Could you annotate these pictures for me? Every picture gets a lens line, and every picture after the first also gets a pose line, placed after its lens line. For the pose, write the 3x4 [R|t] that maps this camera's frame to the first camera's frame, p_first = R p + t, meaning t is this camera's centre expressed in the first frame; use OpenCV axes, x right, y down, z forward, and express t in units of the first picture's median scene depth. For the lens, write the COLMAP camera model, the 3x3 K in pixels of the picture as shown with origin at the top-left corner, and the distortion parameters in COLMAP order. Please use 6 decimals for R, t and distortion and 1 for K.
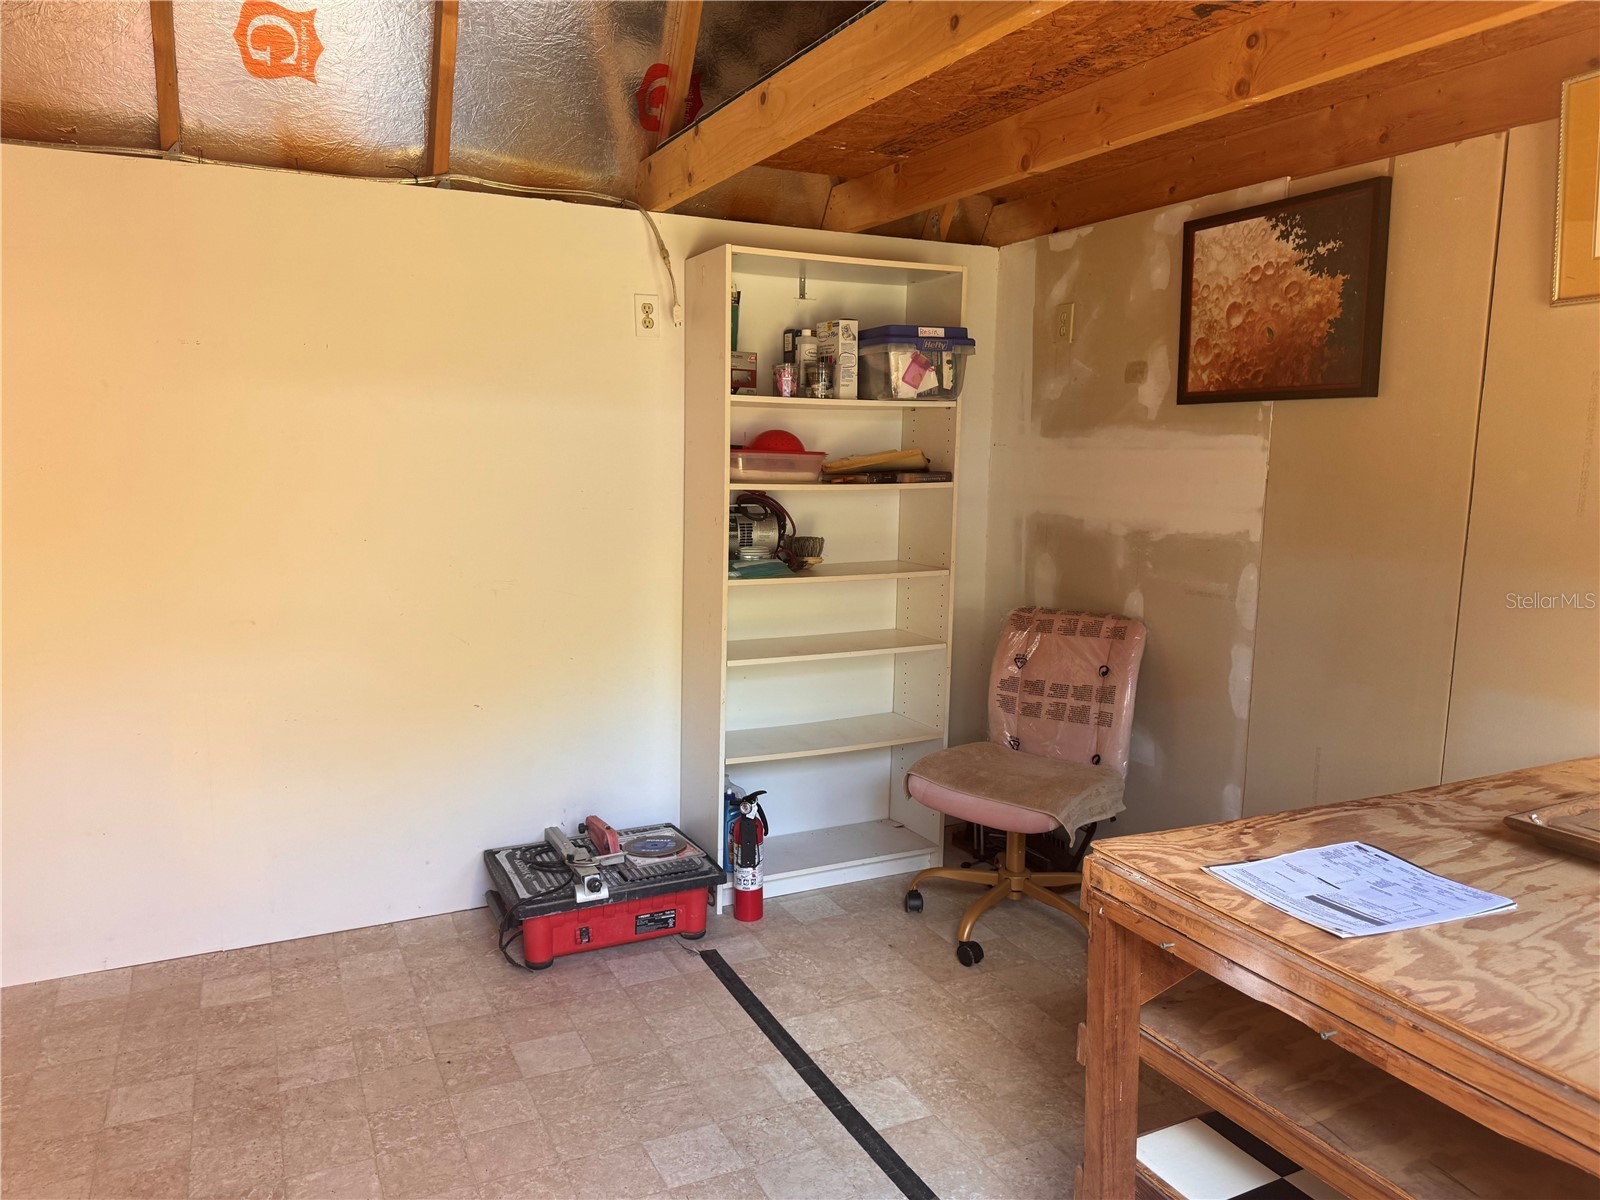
lens RADIAL K [[1133.6, 0, 805.3], [0, 1133.6, 600.7], [0, 0, 1]] dist [0.058727, -0.066134]
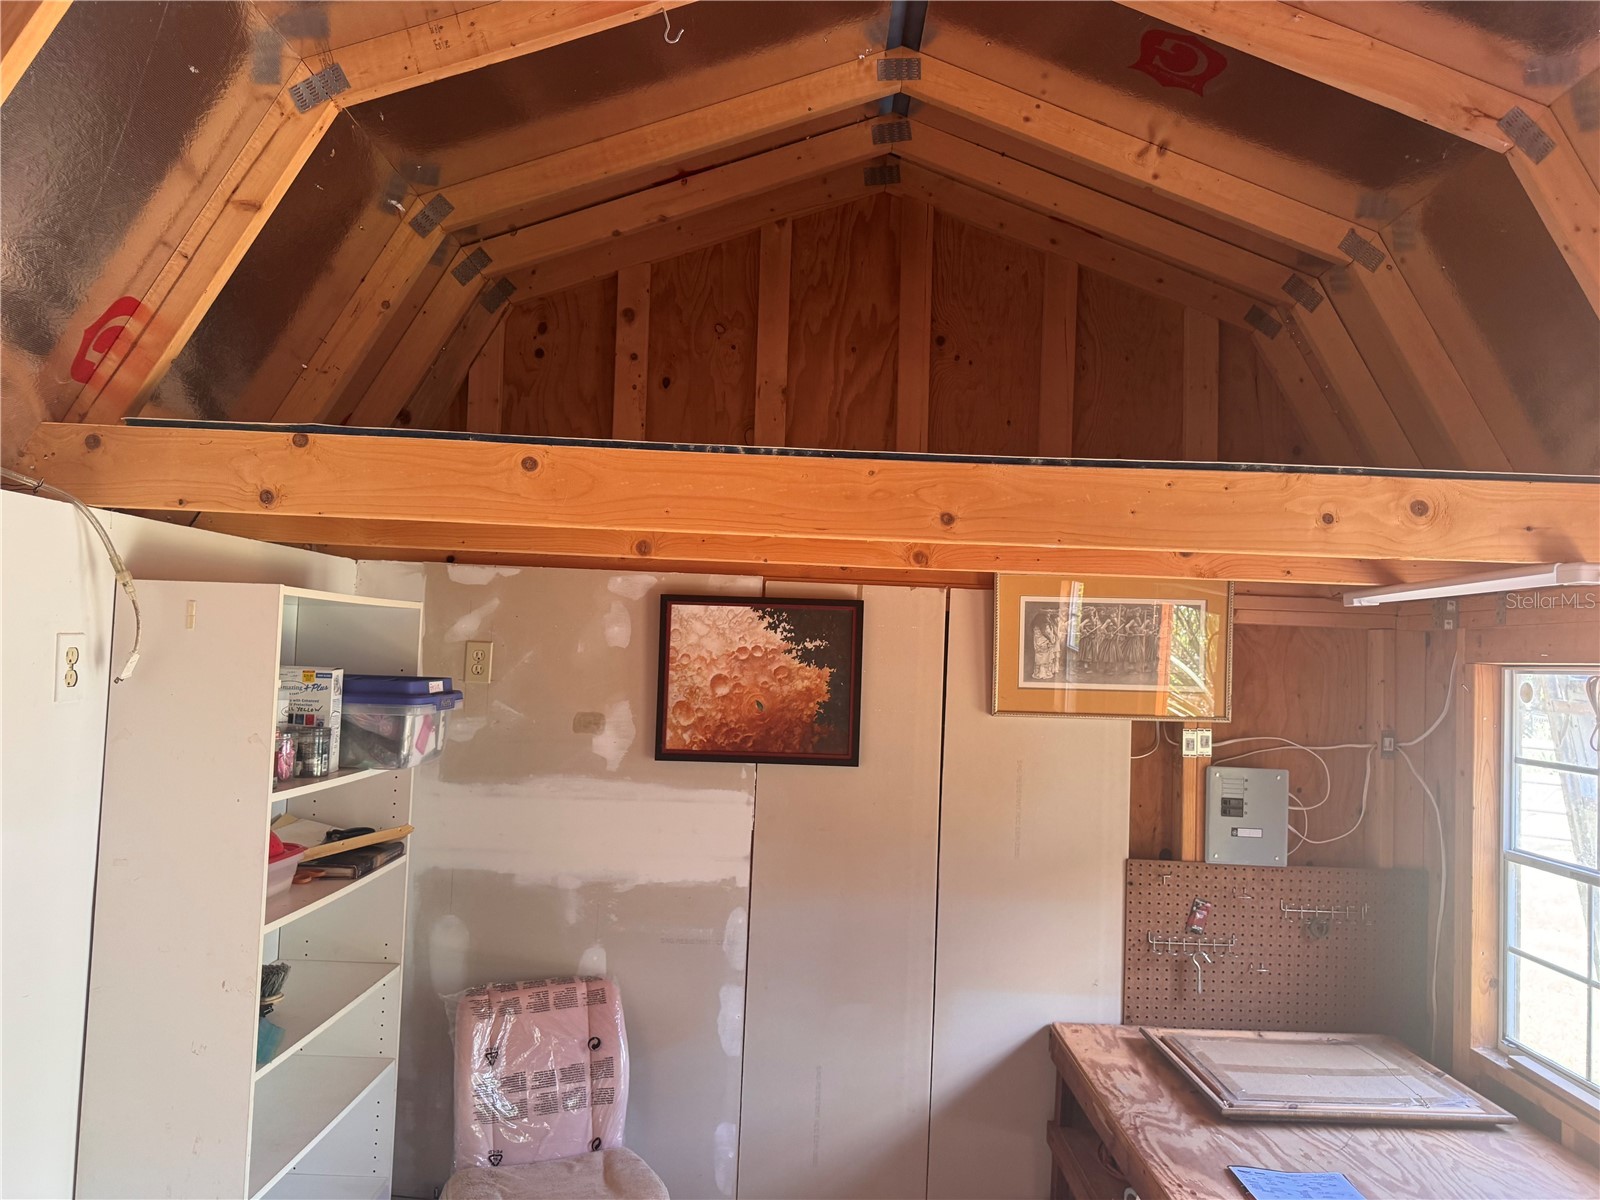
lens RADIAL K [[1133.6, 0, 803.4], [0, 1133.6, 586.8], [0, 0, 1]] dist [0.058727, -0.066134]
pose [[0.455269, 0.057513, 0.888494, -0.561698], [0.091403, 0.989620, -0.110895, -0.205836], [-0.885650, 0.131698, 0.445286, 0.401065]]
